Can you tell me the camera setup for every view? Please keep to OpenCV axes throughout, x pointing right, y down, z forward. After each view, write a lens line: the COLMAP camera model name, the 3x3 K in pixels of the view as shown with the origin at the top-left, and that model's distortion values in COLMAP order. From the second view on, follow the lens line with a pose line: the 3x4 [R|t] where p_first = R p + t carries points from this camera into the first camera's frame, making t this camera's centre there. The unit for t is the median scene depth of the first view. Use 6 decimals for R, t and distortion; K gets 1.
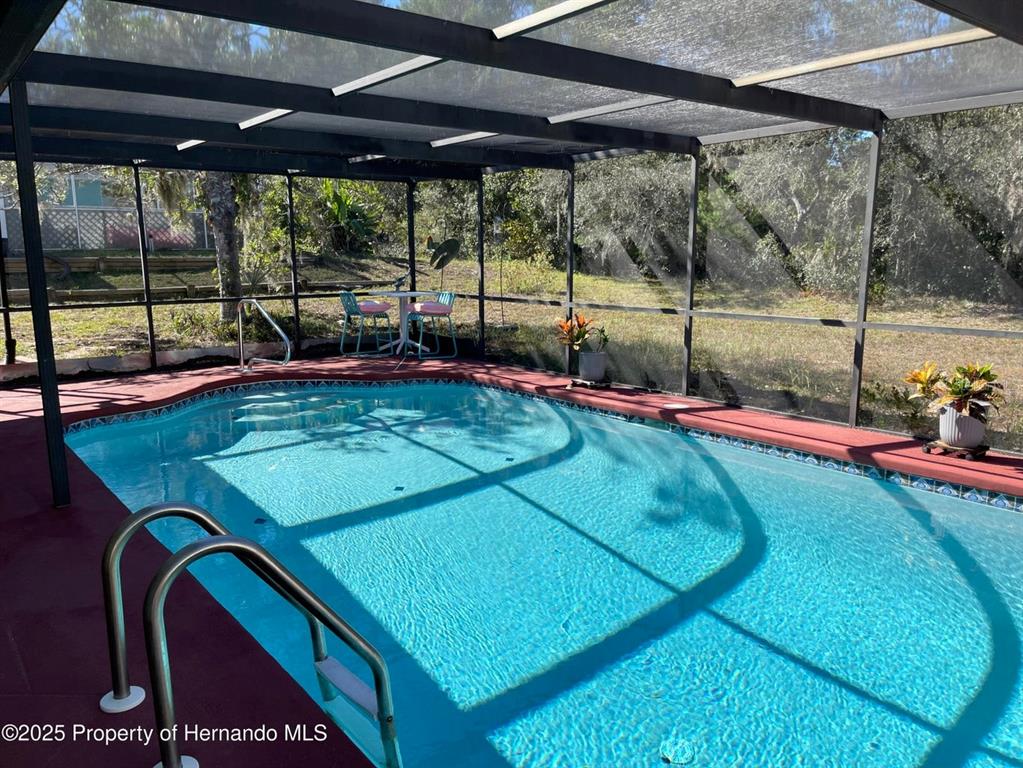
lens RADIAL K [[774.1, 0, 509.8], [0, 774.1, 388.6], [0, 0, 1]] dist [0.069702, -0.088476]
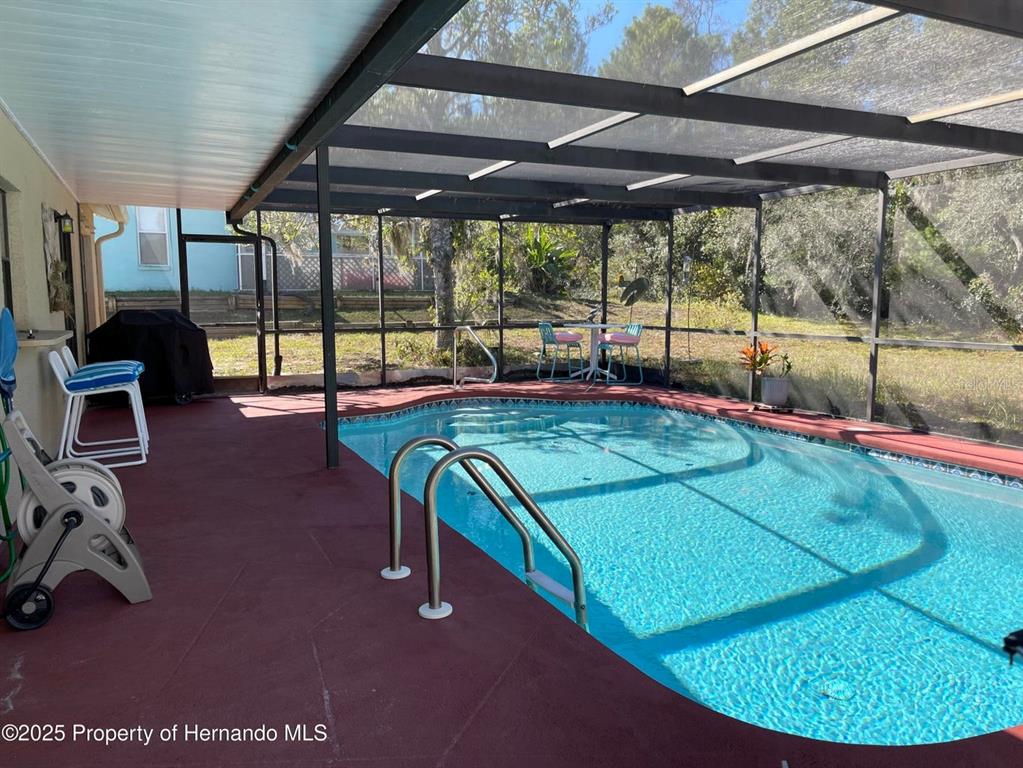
lens RADIAL K [[774.1, 0, 509.8], [0, 774.1, 388.6], [0, 0, 1]] dist [0.069702, -0.088476]
pose [[0.971153, 0.029889, -0.236575, 0.007785], [-0.044324, 0.997450, -0.055937, 0.038517], [0.234300, 0.064810, 0.970002, -0.093438]]
